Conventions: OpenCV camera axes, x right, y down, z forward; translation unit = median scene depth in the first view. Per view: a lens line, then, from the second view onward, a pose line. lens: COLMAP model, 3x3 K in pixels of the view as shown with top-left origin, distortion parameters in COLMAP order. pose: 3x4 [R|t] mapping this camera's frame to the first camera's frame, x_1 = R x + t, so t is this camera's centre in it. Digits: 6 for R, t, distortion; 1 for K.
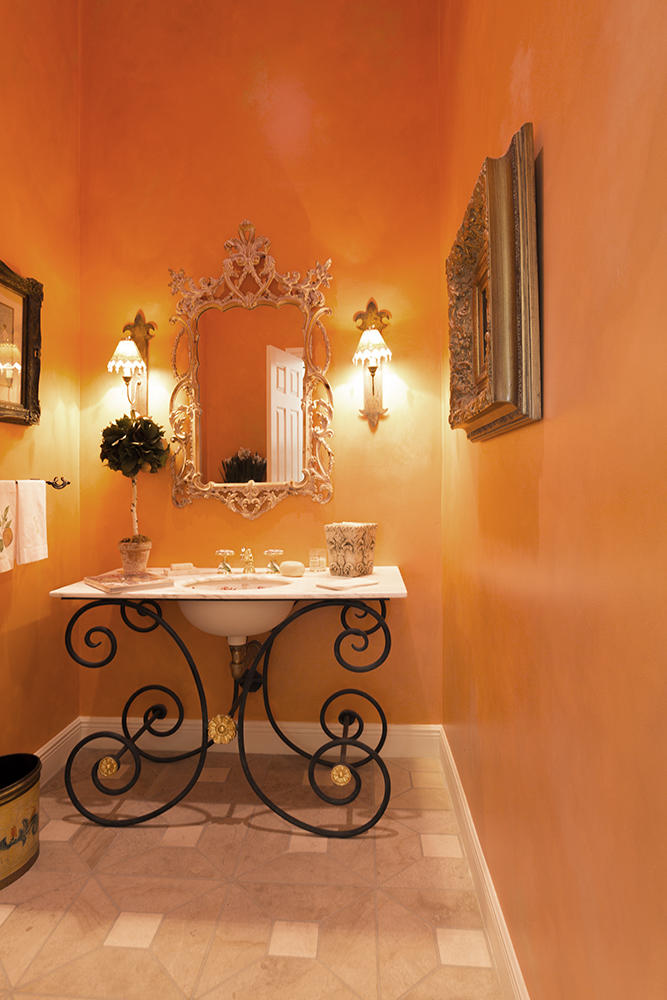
lens RADIAL K [[590.6, 0, 332.0], [0, 590.6, 495.3], [0, 0, 1]] dist [0.001092, 0.000018]
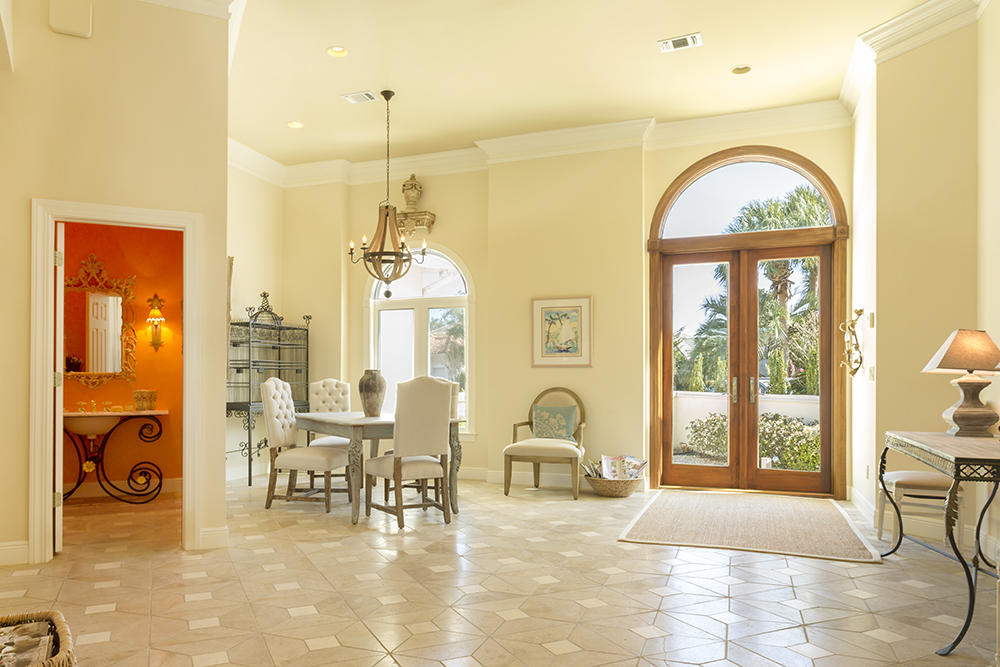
lens RADIAL K [[666.4, 0, 497.7], [0, 666.4, 392.2], [0, 0, 1]] dist [0.001598, 0.000013]
pose [[0.864107, 0.007849, 0.503247, -0.086891], [-0.001587, 0.999916, -0.012871, 0.082685], [-0.503306, 0.010324, 0.864047, -1.919091]]
